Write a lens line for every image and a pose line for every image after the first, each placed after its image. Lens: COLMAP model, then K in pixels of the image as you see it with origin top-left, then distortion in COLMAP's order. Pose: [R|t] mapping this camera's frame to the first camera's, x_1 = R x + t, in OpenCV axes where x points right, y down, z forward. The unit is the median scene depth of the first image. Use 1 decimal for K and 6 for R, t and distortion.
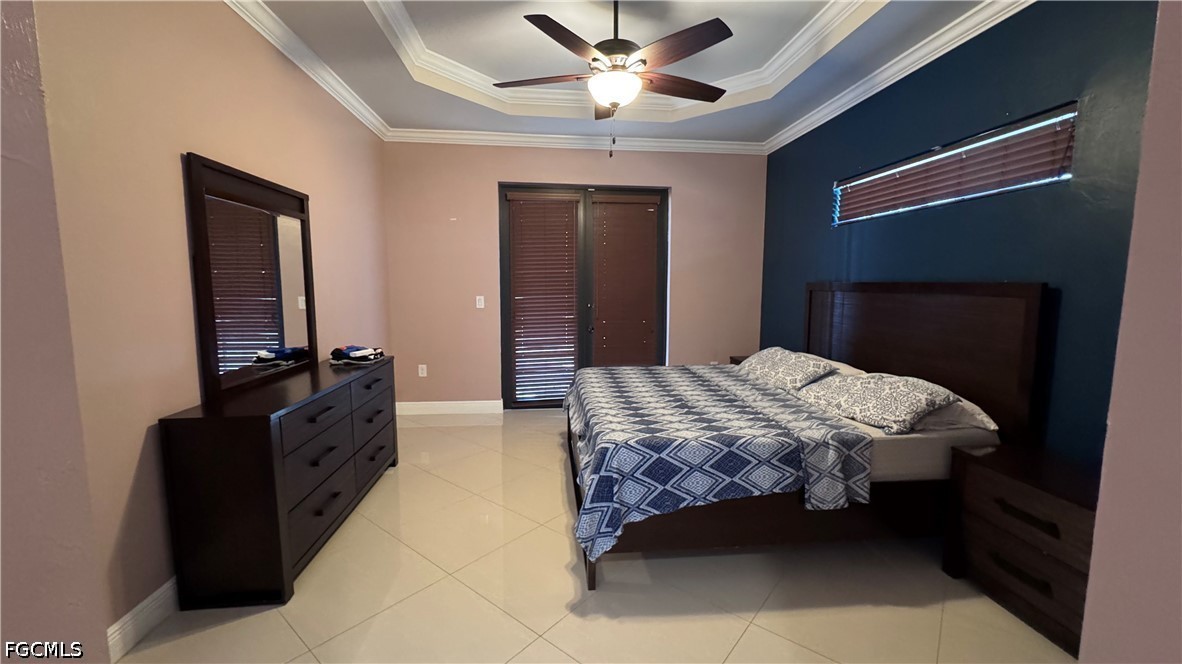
lens RADIAL K [[470.3, 0, 591.0], [0, 470.3, 332.0], [0, 0, 1]] dist [0.001044, 0.000067]
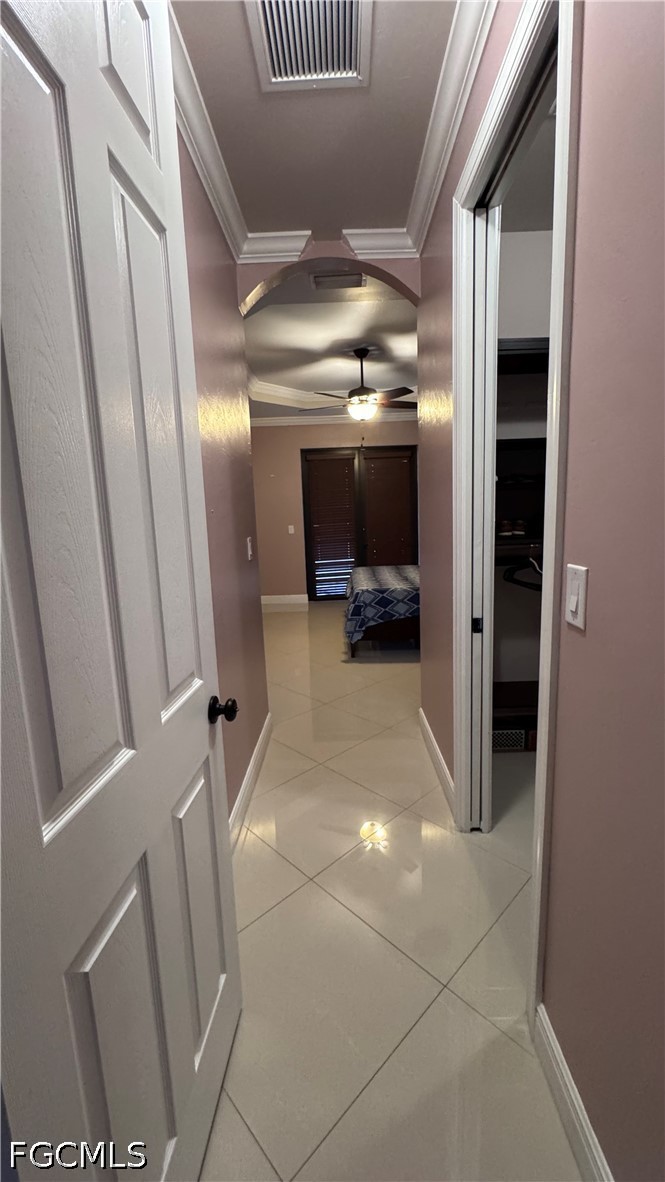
lens RADIAL K [[470.3, 0, 332.5], [0, 470.3, 591.0], [0, 0, 1]] dist [0.001044, 0.000067]
pose [[0.992355, -0.018244, -0.122064, 0.177912], [0.025492, 0.997986, 0.058079, 0.111824], [0.120758, -0.060747, 0.990821, -1.138128]]
